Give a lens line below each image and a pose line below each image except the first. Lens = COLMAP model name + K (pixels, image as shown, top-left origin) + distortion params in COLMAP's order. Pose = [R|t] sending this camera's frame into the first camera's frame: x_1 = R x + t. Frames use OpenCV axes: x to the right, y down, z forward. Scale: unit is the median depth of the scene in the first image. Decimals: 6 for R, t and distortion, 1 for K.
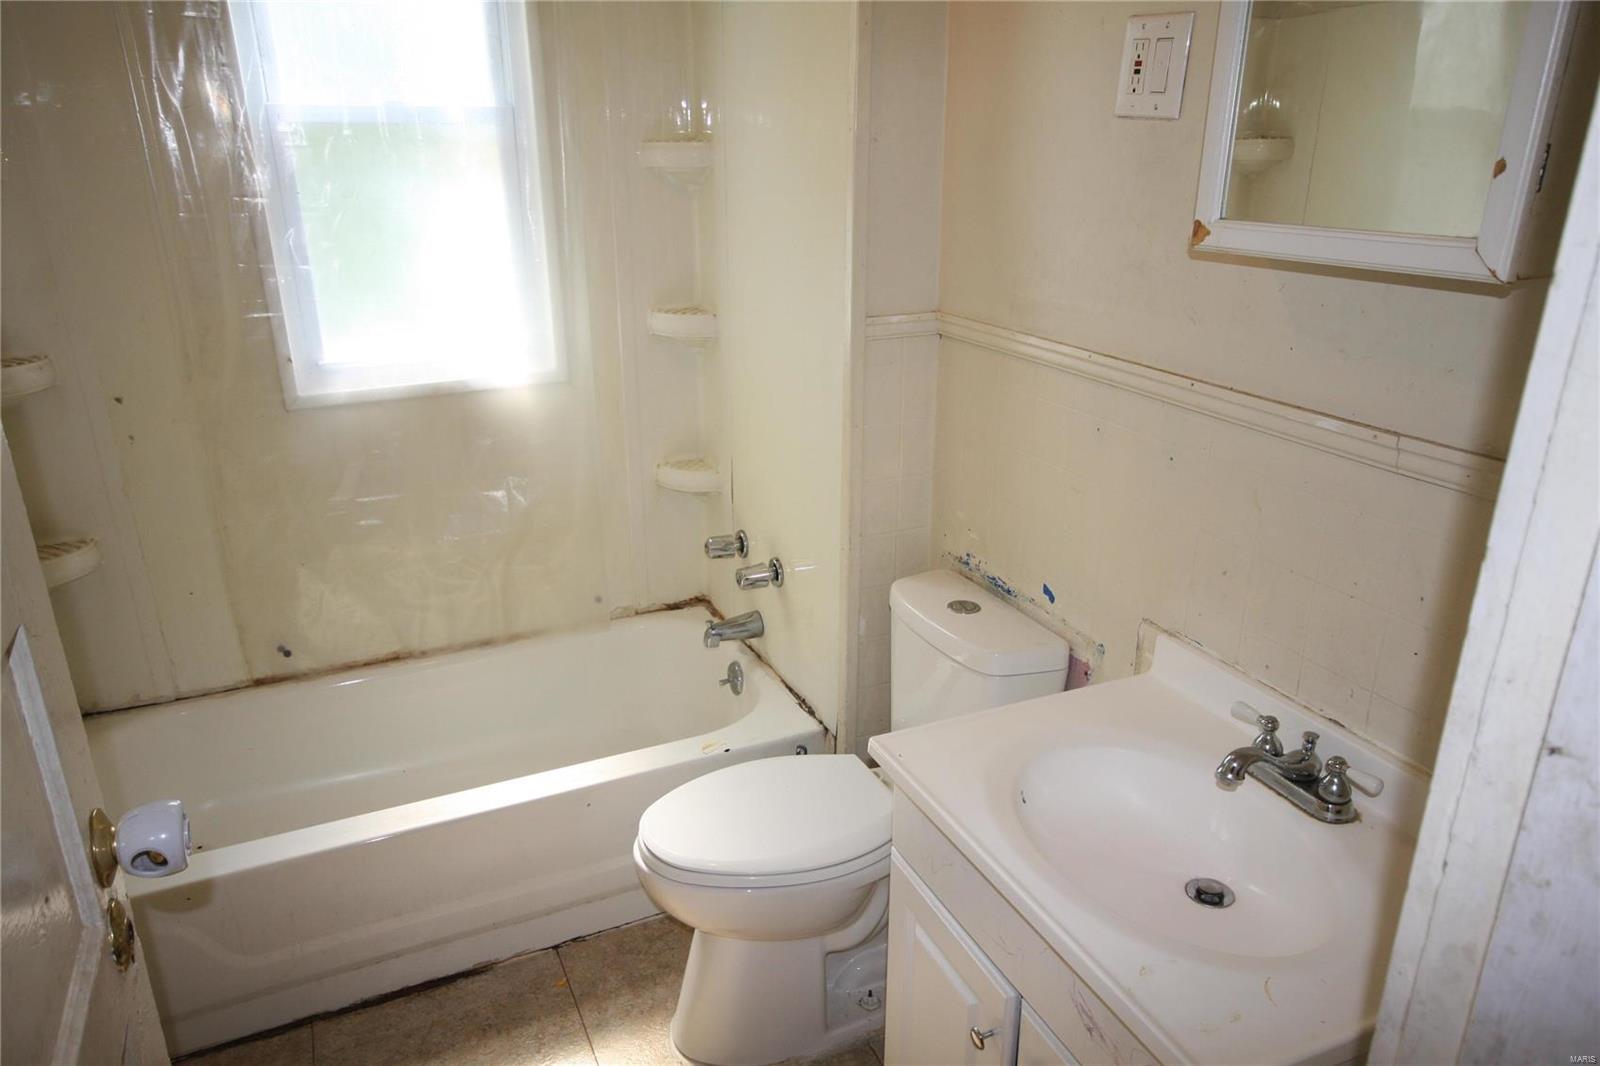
lens RADIAL K [[1065.2, 0, 796.8], [0, 1065.2, 537.0], [0, 0, 1]] dist [-0.000916, 0.002238]
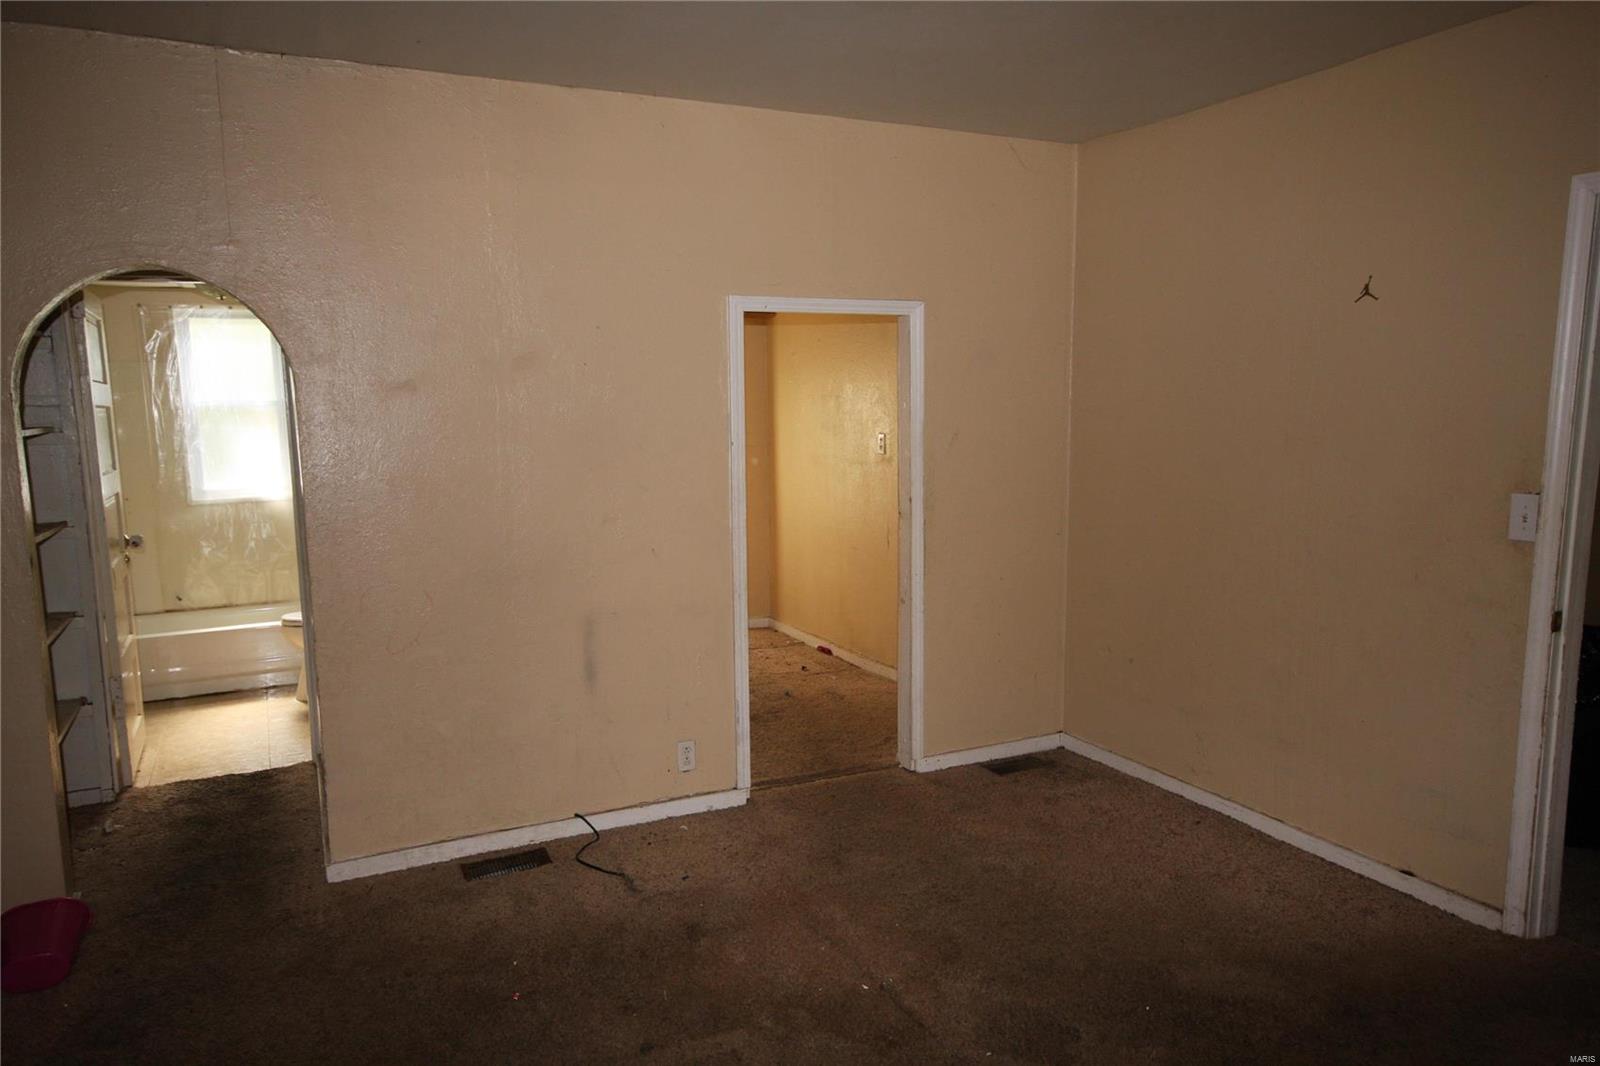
lens RADIAL K [[1065.2, 0, 806.0], [0, 1065.2, 538.8], [0, 0, 1]] dist [-0.000916, 0.002238]
pose [[0.999164, -0.016911, 0.037220, 0.991977], [0.024636, 0.975624, -0.218061, 0.591272], [-0.032625, 0.218796, 0.975225, -1.683183]]
